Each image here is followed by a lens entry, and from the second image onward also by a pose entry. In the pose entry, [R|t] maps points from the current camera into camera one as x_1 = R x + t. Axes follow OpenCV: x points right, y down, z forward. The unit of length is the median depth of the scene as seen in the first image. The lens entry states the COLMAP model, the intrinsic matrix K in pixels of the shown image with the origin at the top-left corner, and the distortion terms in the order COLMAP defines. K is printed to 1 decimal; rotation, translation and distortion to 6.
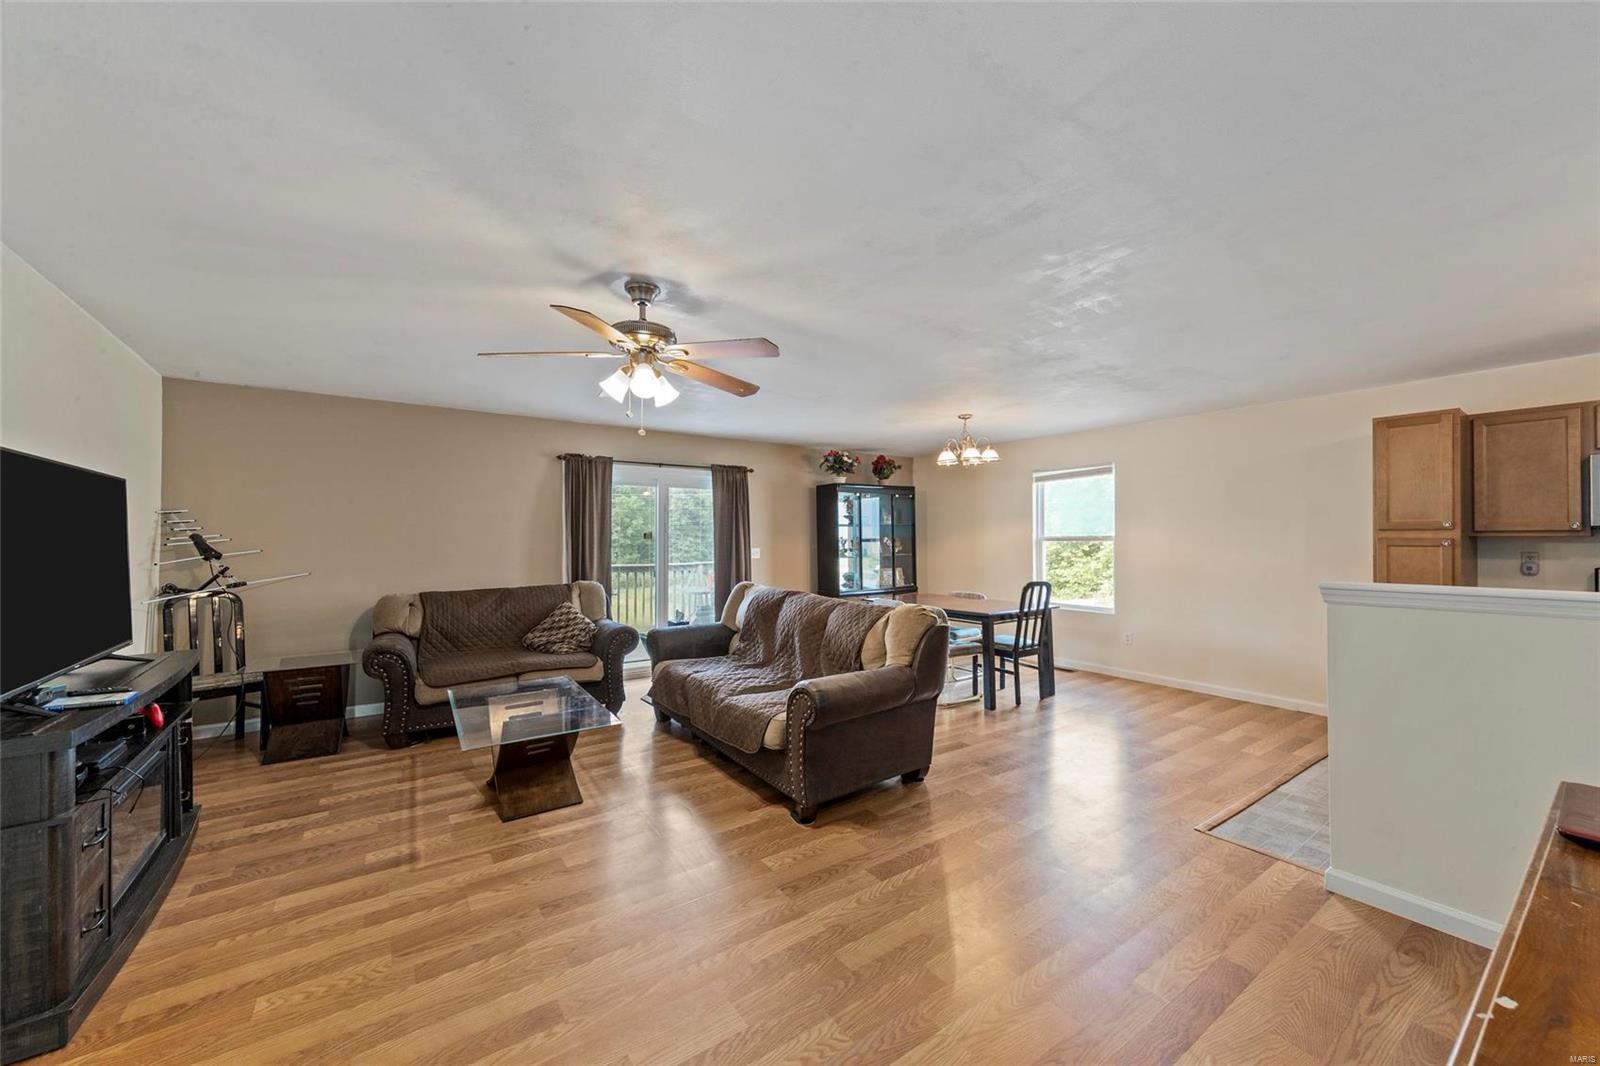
lens RADIAL K [[602.9, 0, 807.0], [0, 602.9, 533.6], [0, 0, 1]] dist [0.000102, 0.000092]
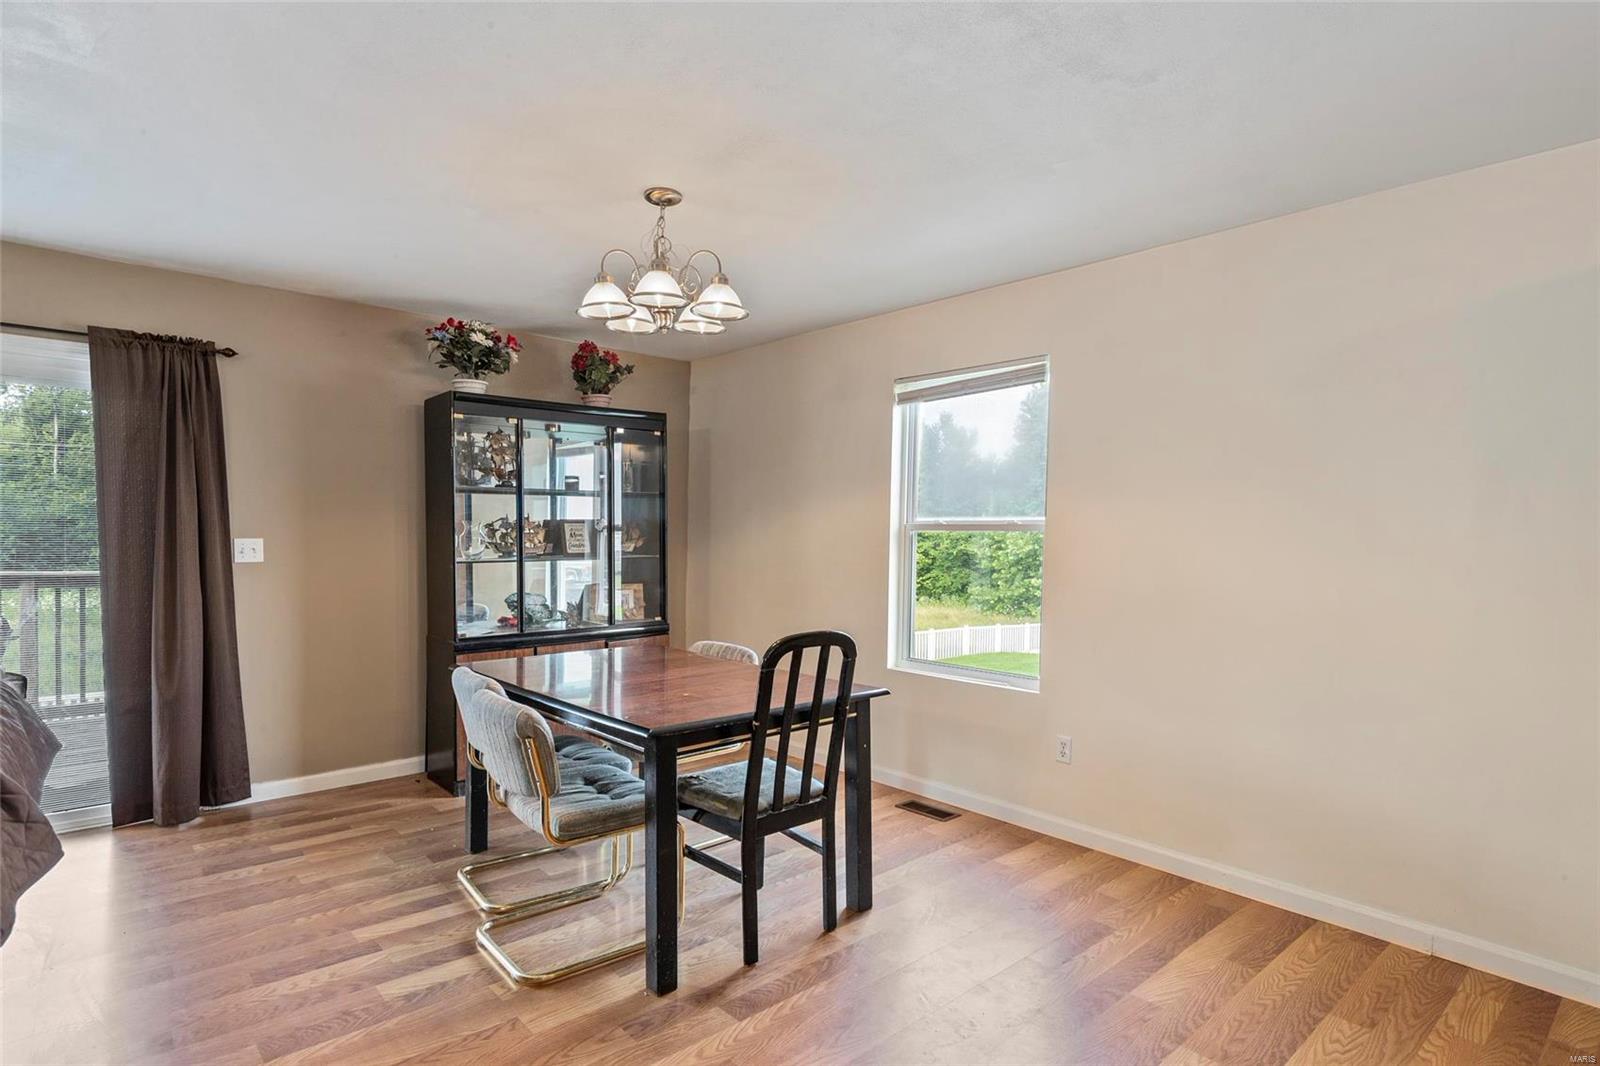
lens RADIAL K [[832.1, 0, 819.3], [0, 832.1, 555.1], [0, 0, 1]] dist [0.005008, 0.000015]
pose [[0.992533, 0.008840, 0.121653, 0.298851], [-0.012968, 0.999365, 0.033184, 0.014066], [-0.121283, -0.034514, 0.992018, 0.449928]]
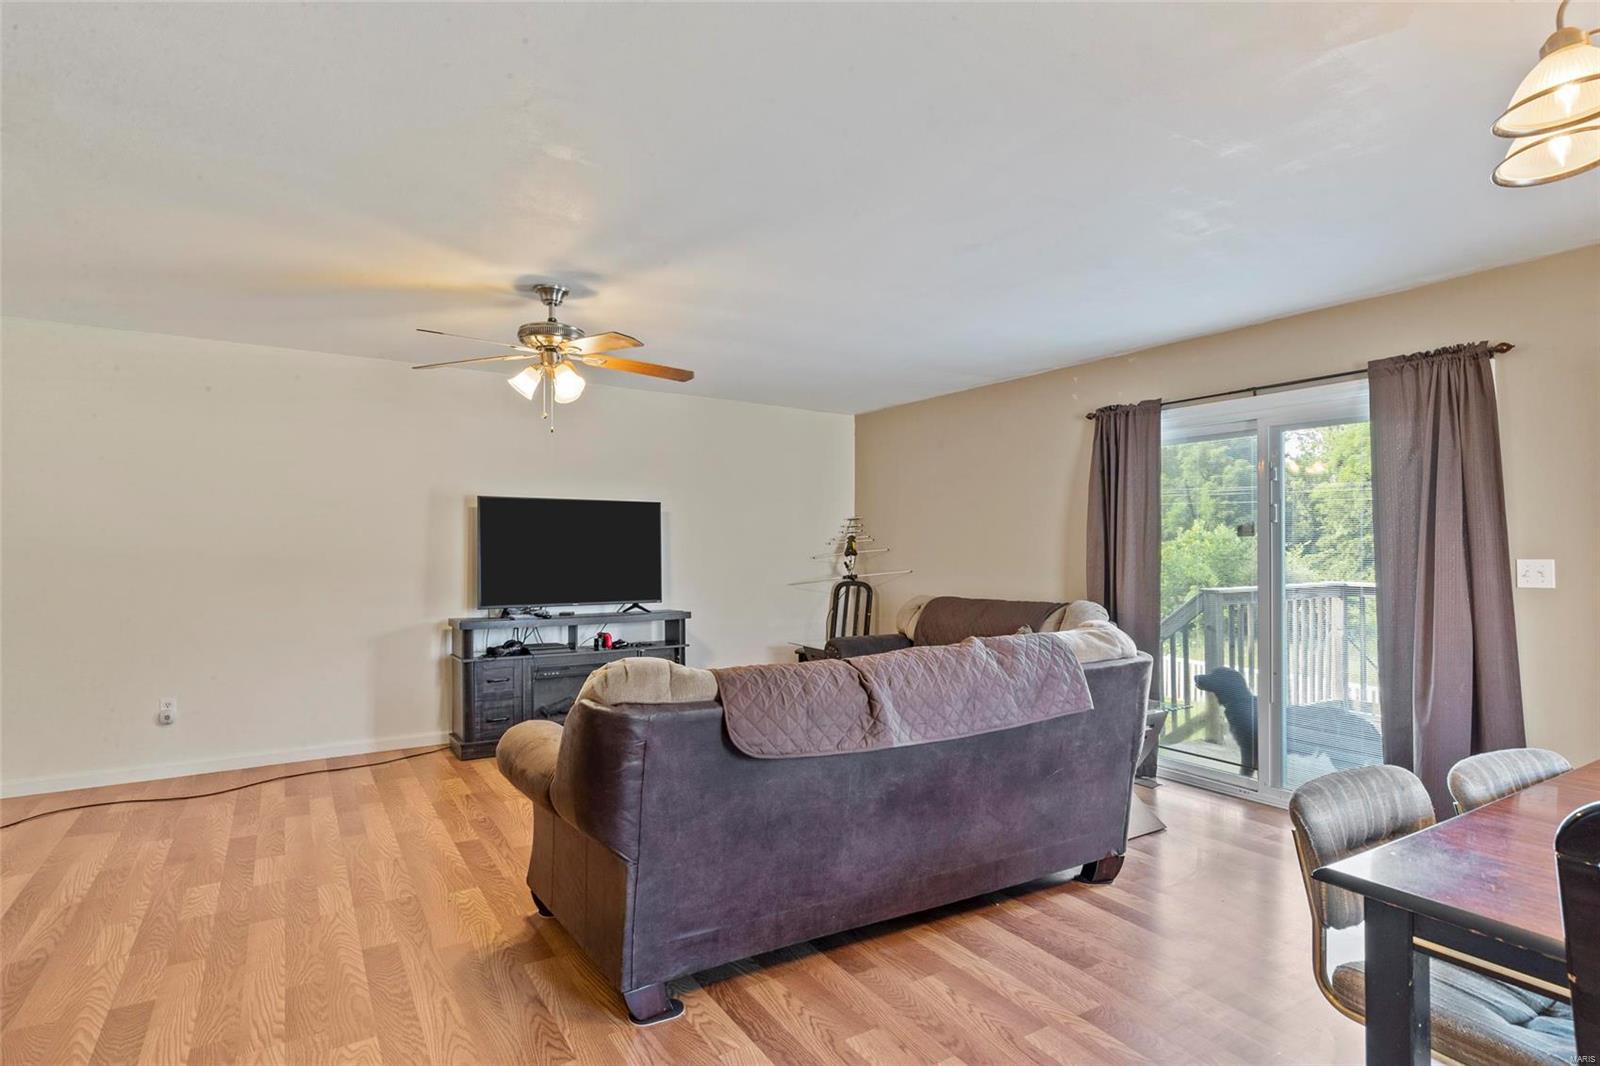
lens RADIAL K [[823.7, 0, 800.0], [0, 823.7, 533.0], [0, 0, 1]] dist [0.015746, -0.000307]
pose [[-0.060312, -0.014661, -0.998072, 0.534589], [0.007966, 0.999853, -0.015169, 0.015648], [0.998148, -0.008866, -0.060186, 0.731257]]
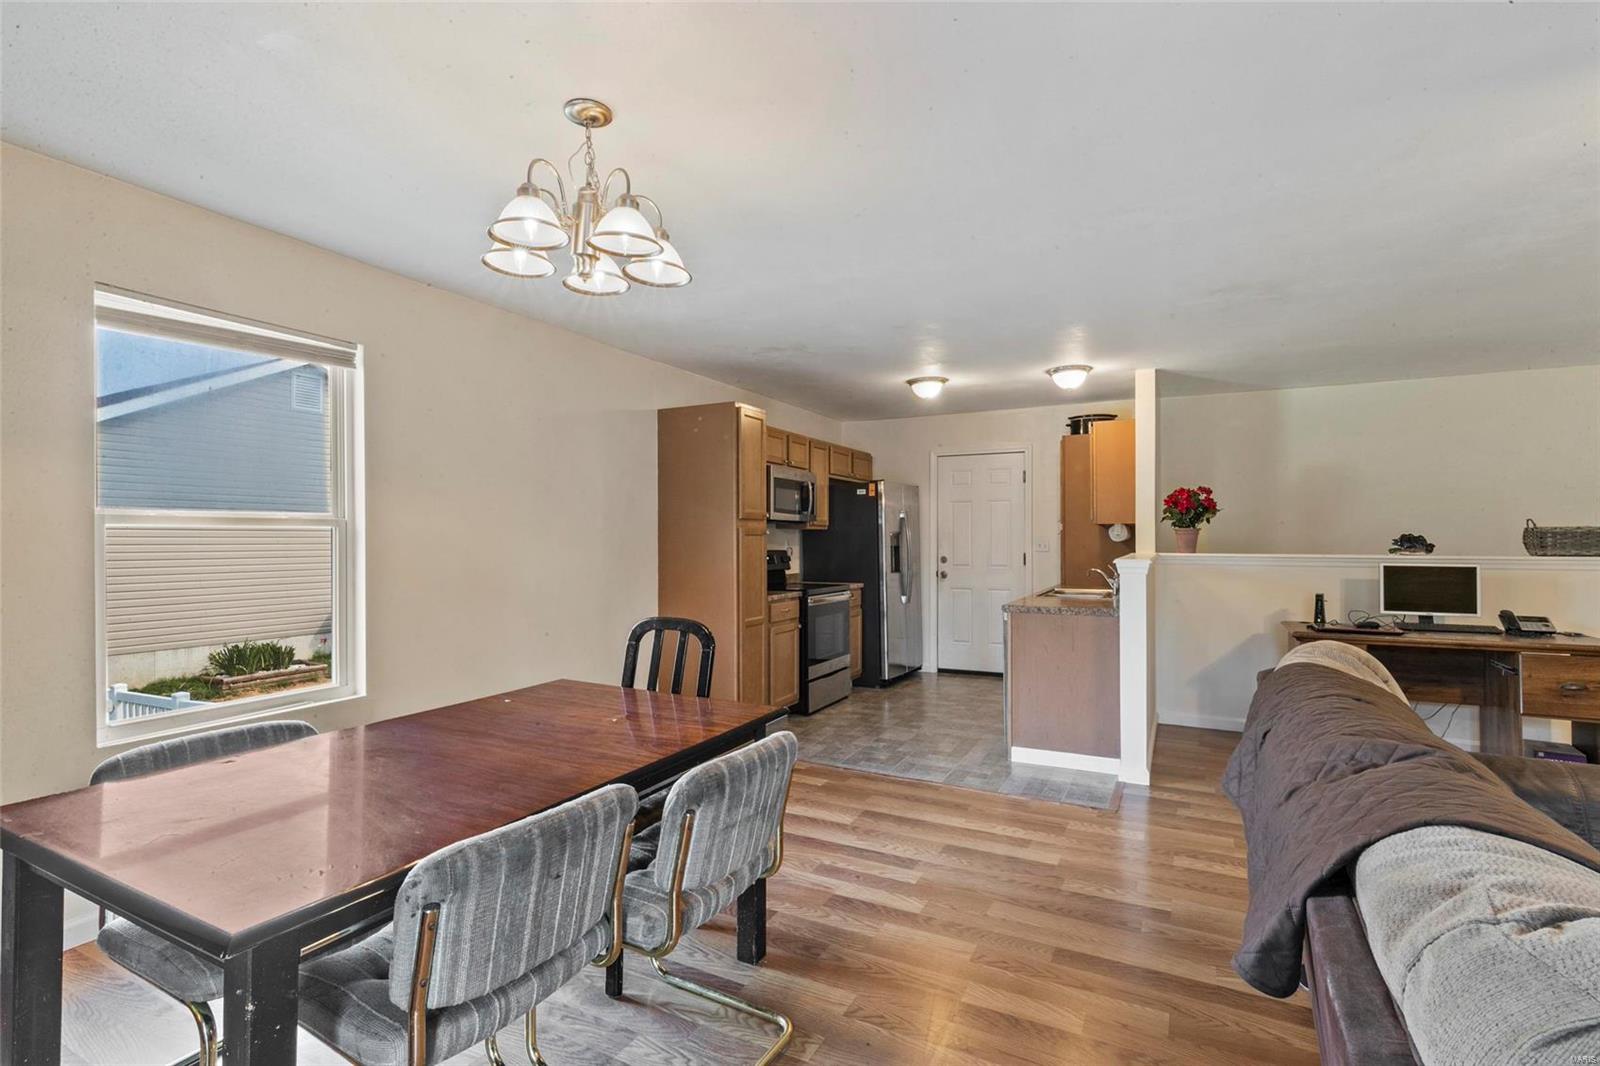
lens RADIAL K [[758.9, 0, 802.5], [0, 758.9, 541.0], [0, 0, 1]] dist [0.001933, 0.000197]
pose [[-0.451370, -0.005593, 0.892319, -0.130800], [-0.009835, 0.999951, 0.001293, 0.020798], [-0.892283, -0.008192, -0.451403, 1.067417]]
